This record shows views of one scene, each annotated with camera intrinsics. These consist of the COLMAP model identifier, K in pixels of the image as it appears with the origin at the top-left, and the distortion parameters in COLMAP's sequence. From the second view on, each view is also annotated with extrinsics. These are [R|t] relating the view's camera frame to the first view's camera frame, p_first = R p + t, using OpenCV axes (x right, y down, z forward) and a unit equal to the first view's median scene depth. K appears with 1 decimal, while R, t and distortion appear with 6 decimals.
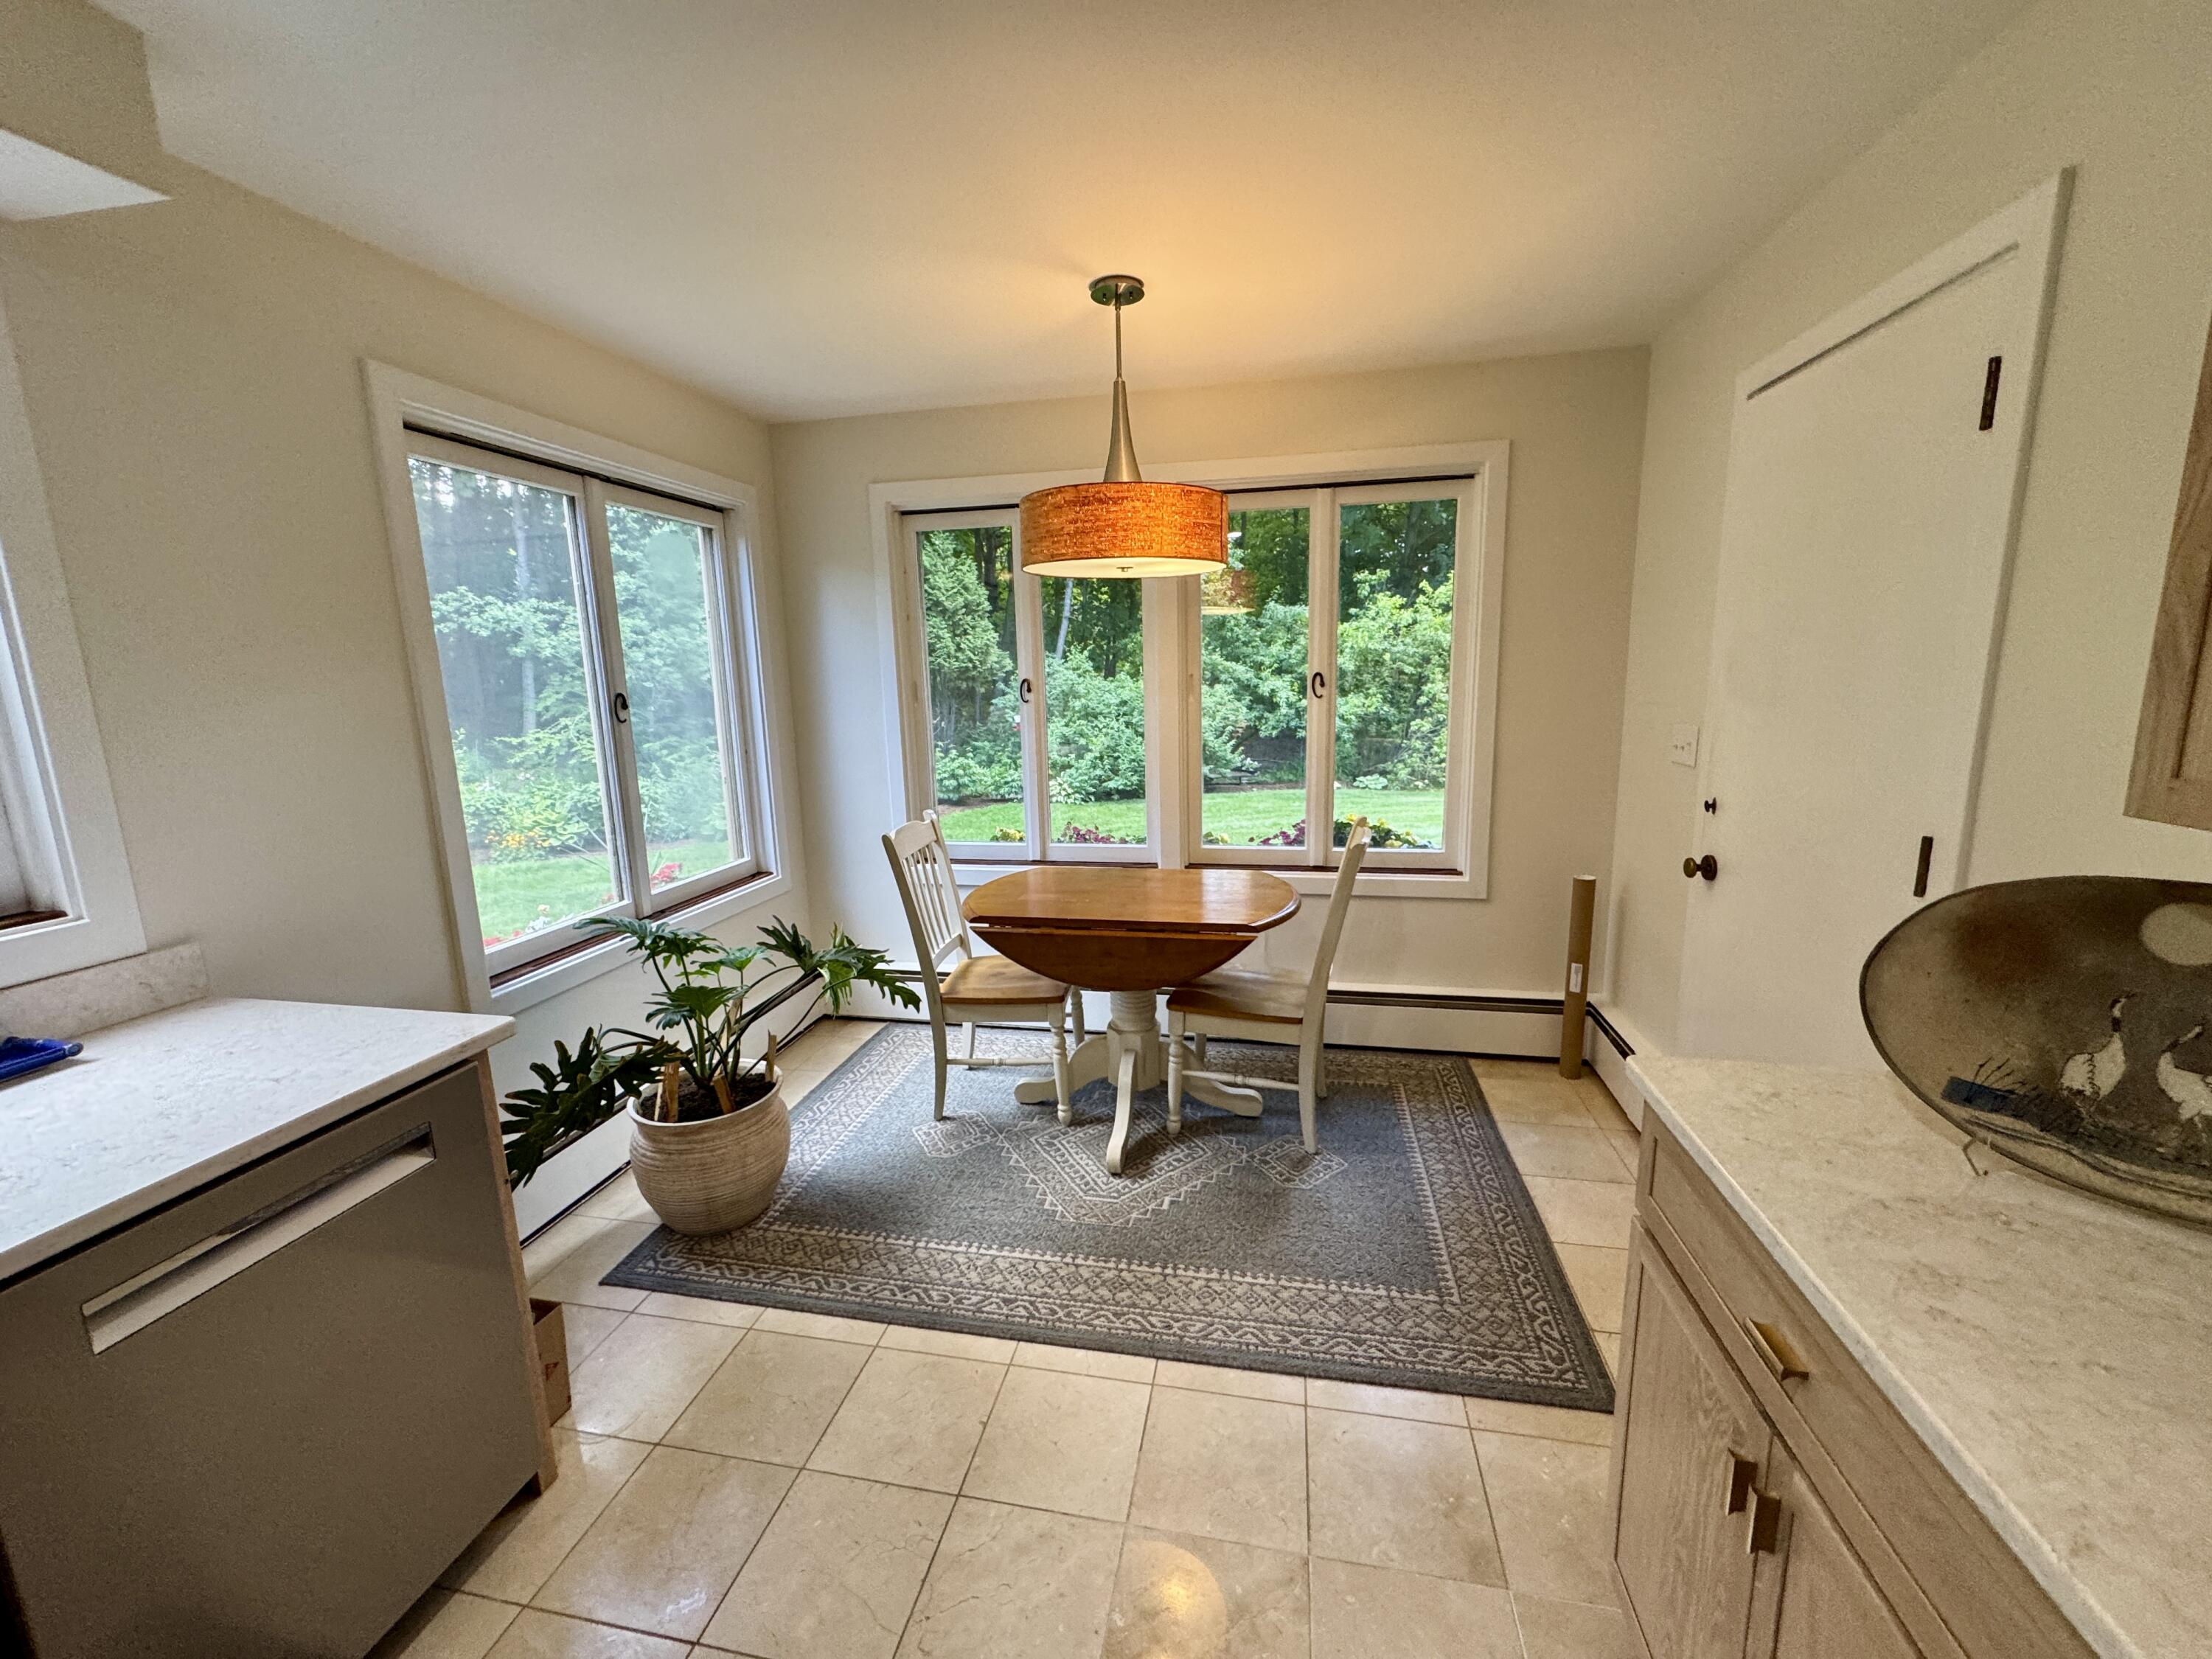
lens RADIAL K [[885.8, 0, 1103.7], [0, 885.8, 830.9], [0, 0, 1]] dist [-0.003355, 0.001005]
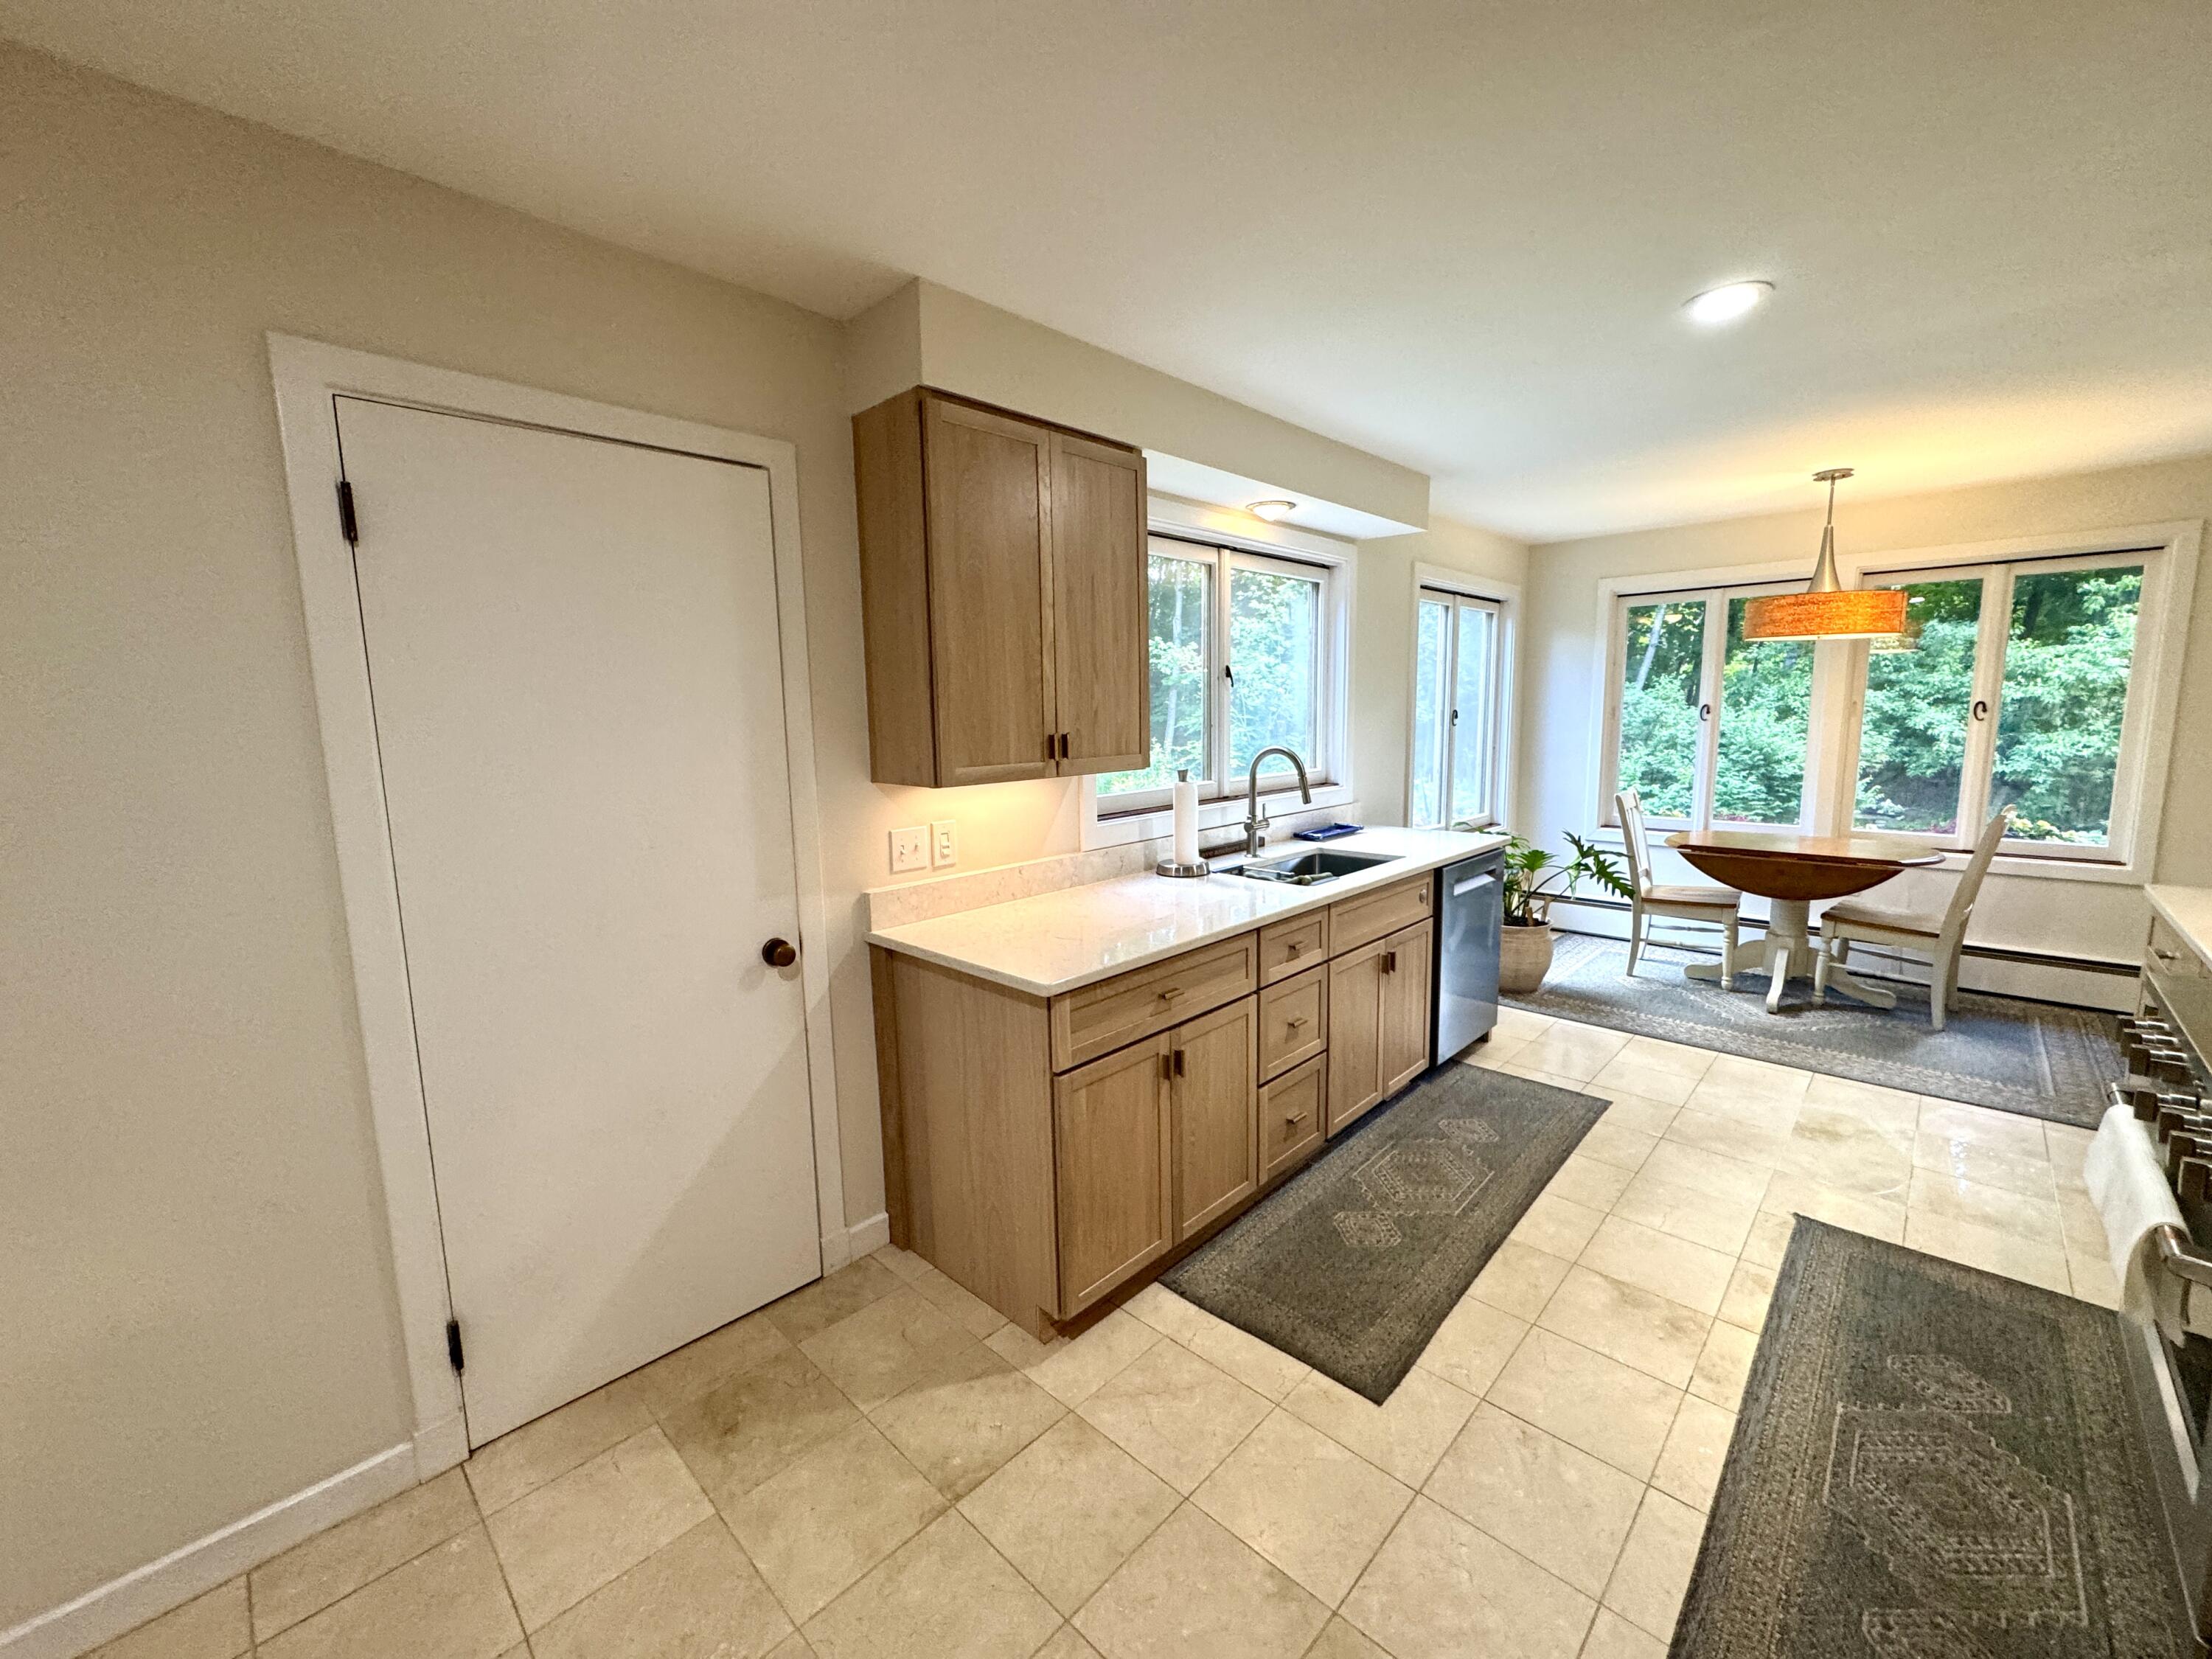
lens RADIAL K [[885.8, 0, 1100.0], [0, 885.8, 831.4], [0, 0, 1]] dist [-0.003355, 0.001005]
pose [[0.844566, 0.083633, -0.528879, -0.176813], [-0.099597, 0.995026, -0.001701, 0.169340], [0.526107, 0.054111, 0.848695, -0.916723]]
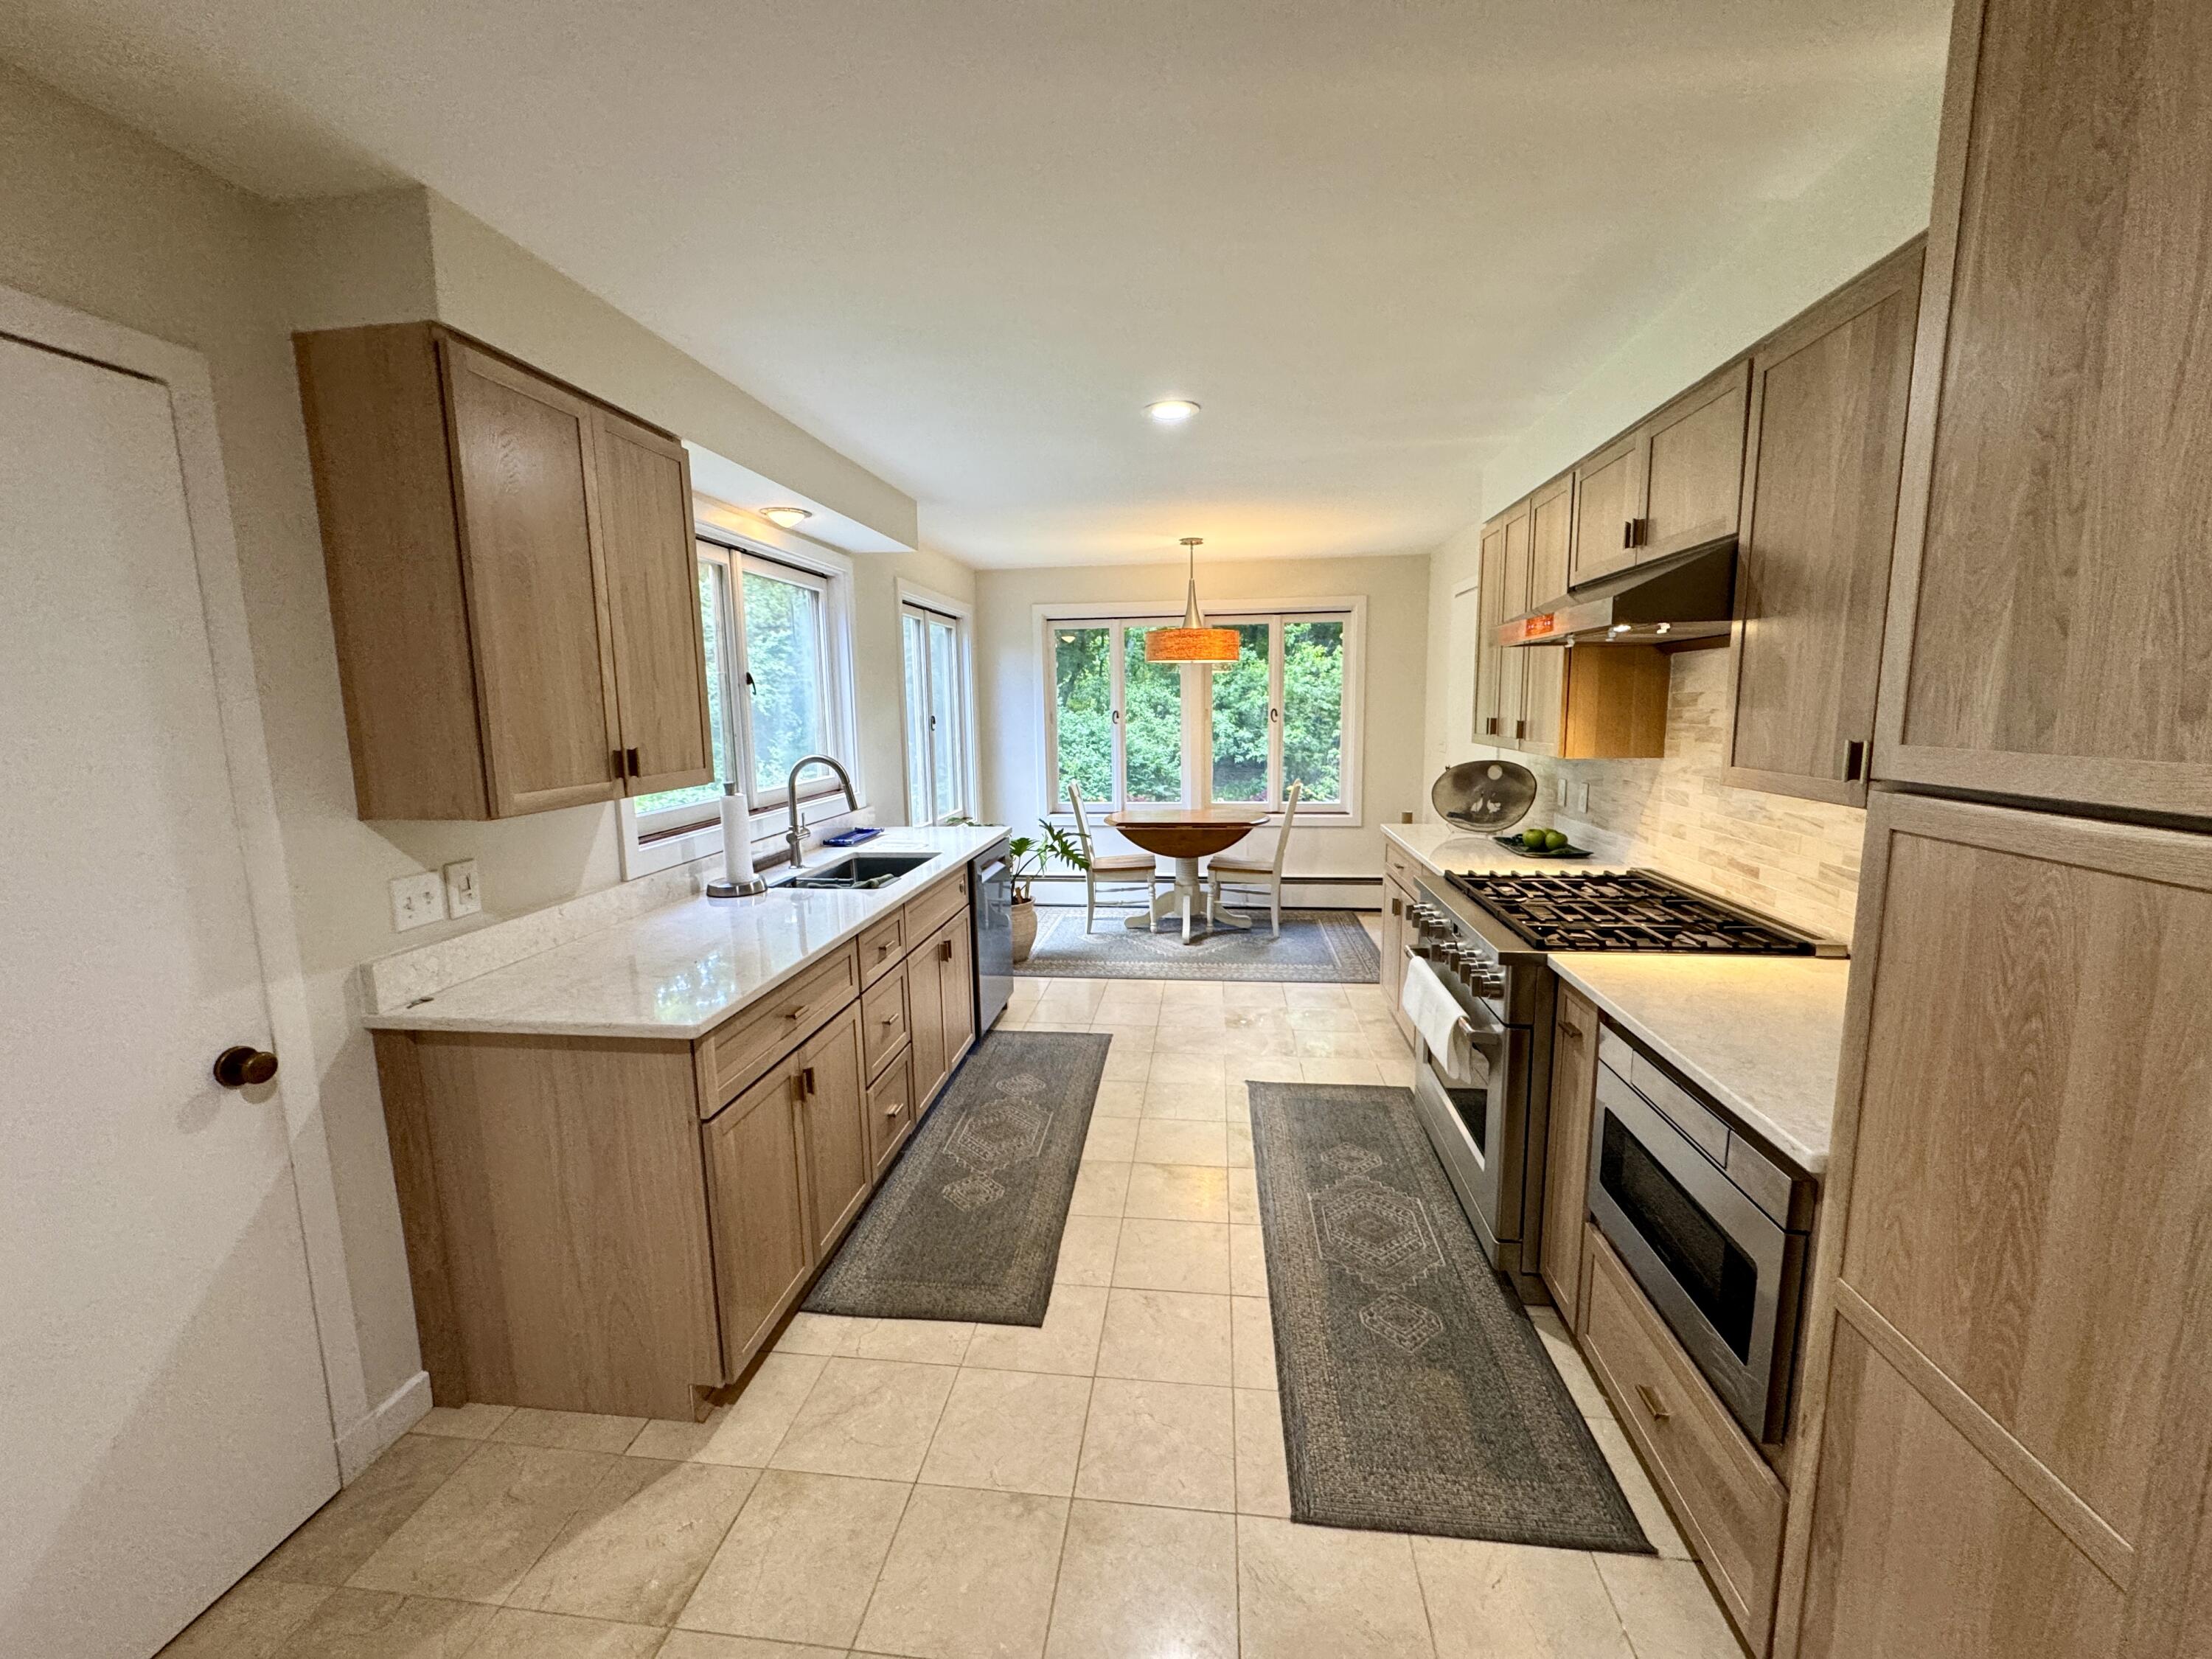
lens RADIAL K [[885.8, 0, 1106.4], [0, 885.8, 830.7], [0, 0, 1]] dist [-0.003355, 0.001005]
pose [[0.996569, -0.002147, 0.082740, -0.320521], [0.005235, 0.999297, -0.037132, 0.177445], [-0.082602, 0.037437, 0.995879, -0.999180]]
